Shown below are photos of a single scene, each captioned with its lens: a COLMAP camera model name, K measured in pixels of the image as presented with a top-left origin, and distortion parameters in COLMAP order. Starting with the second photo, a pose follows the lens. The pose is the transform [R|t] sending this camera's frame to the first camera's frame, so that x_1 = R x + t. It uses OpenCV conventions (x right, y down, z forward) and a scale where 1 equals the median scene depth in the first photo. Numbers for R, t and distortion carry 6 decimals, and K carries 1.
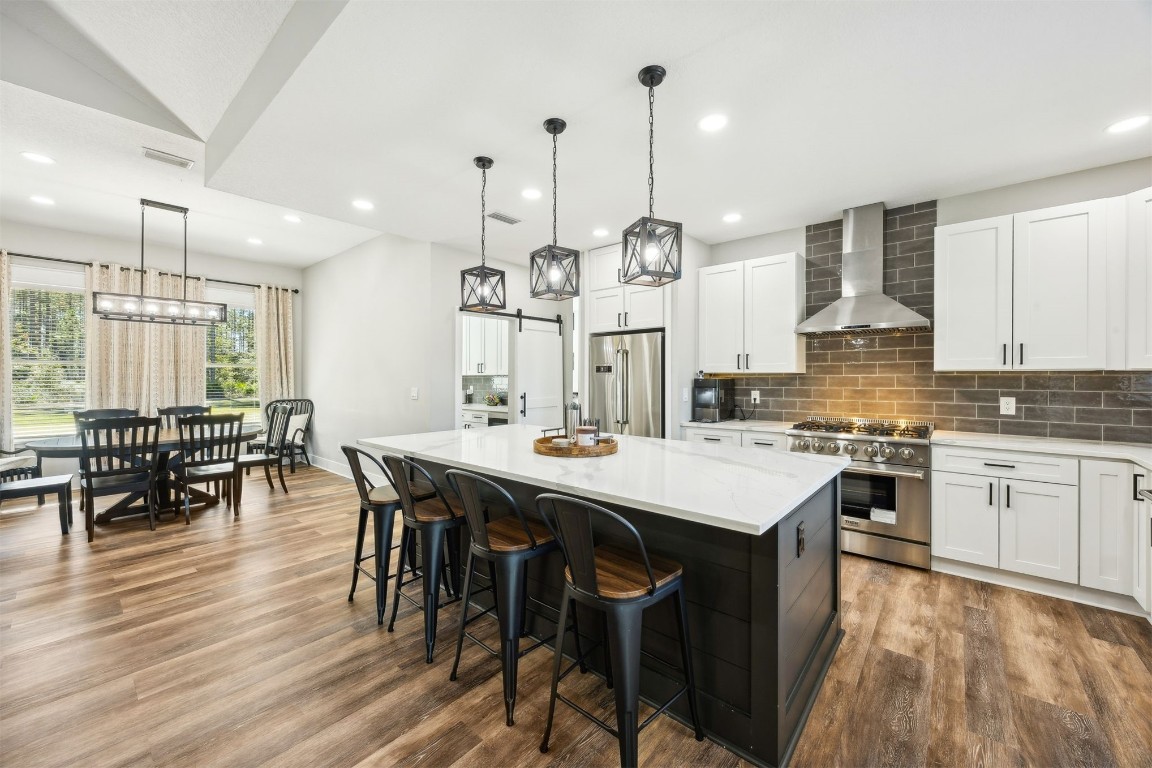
lens RADIAL K [[439.9, 0, 586.0], [0, 439.9, 375.5], [0, 0, 1]] dist [0.001677, -0.000927]
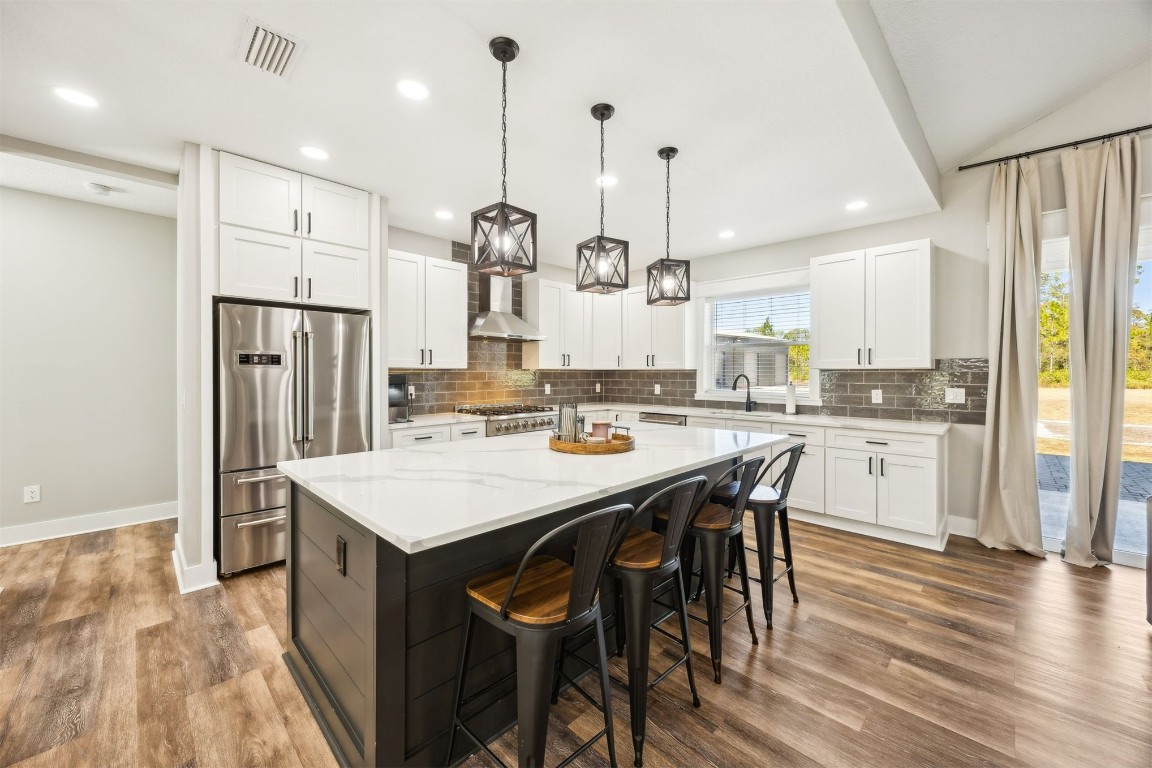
lens RADIAL K [[439.9, 0, 573.4], [0, 439.9, 373.1], [0, 0, 1]] dist [0.001677, -0.000927]
pose [[0.089856, -0.000800, 0.995954, -0.644203], [-0.005945, 0.999981, 0.001339, 0.001678], [-0.995937, -0.006042, 0.089850, 0.610127]]
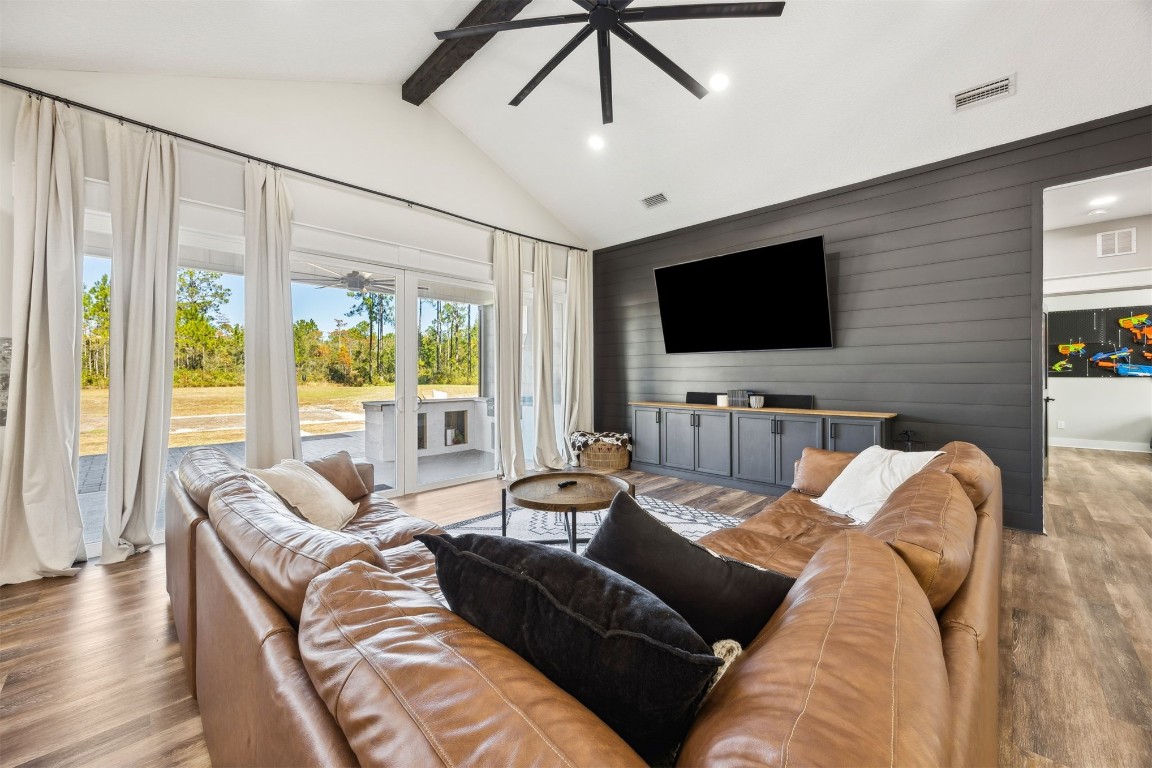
lens RADIAL K [[439.9, 0, 582.5], [0, 439.9, 377.1], [0, 0, 1]] dist [0.001677, -0.000927]
pose [[-0.996998, 0.000598, 0.077423, -0.619321], [0.000650, 1.000000, 0.000648, 0.026104], [-0.077423, 0.000696, -0.996998, 0.475816]]
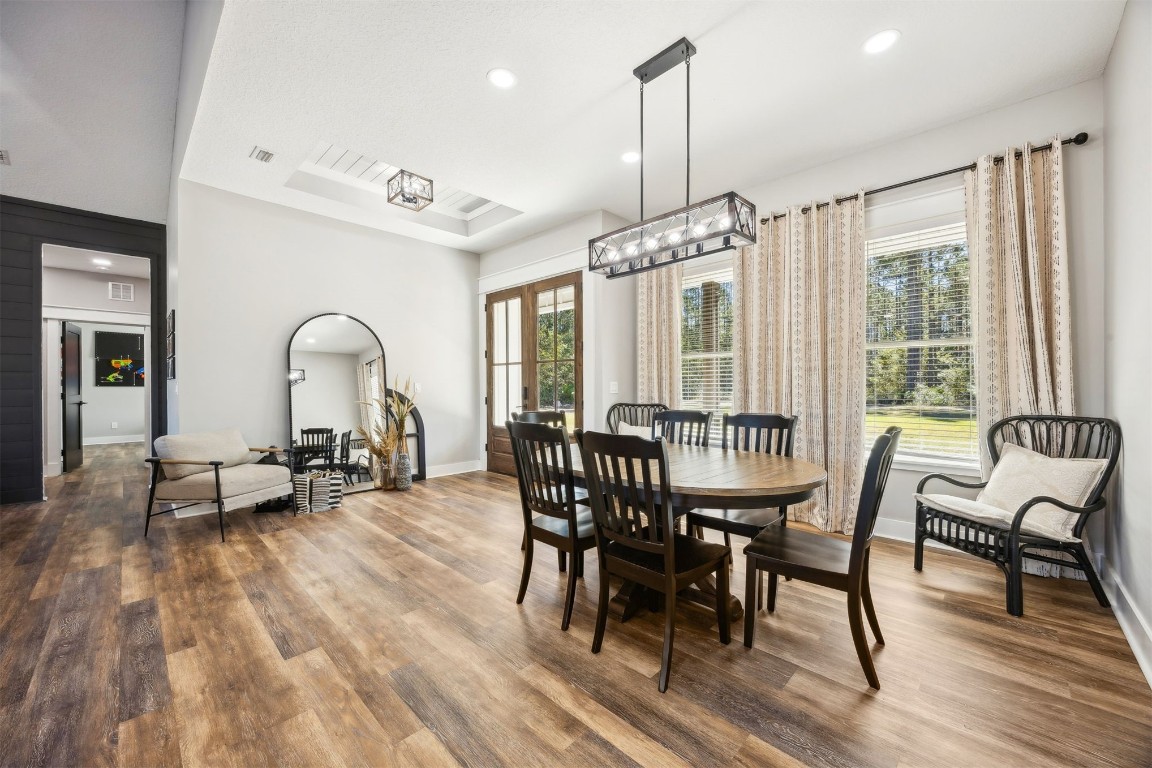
lens RADIAL K [[439.9, 0, 576.3], [0, 439.9, 384.9], [0, 0, 1]] dist [0.001677, -0.000927]
pose [[-0.078602, -0.000940, -0.996906, -0.413527], [0.006594, 0.999977, -0.001463, 0.040399], [0.996884, -0.006689, -0.078594, 1.028081]]
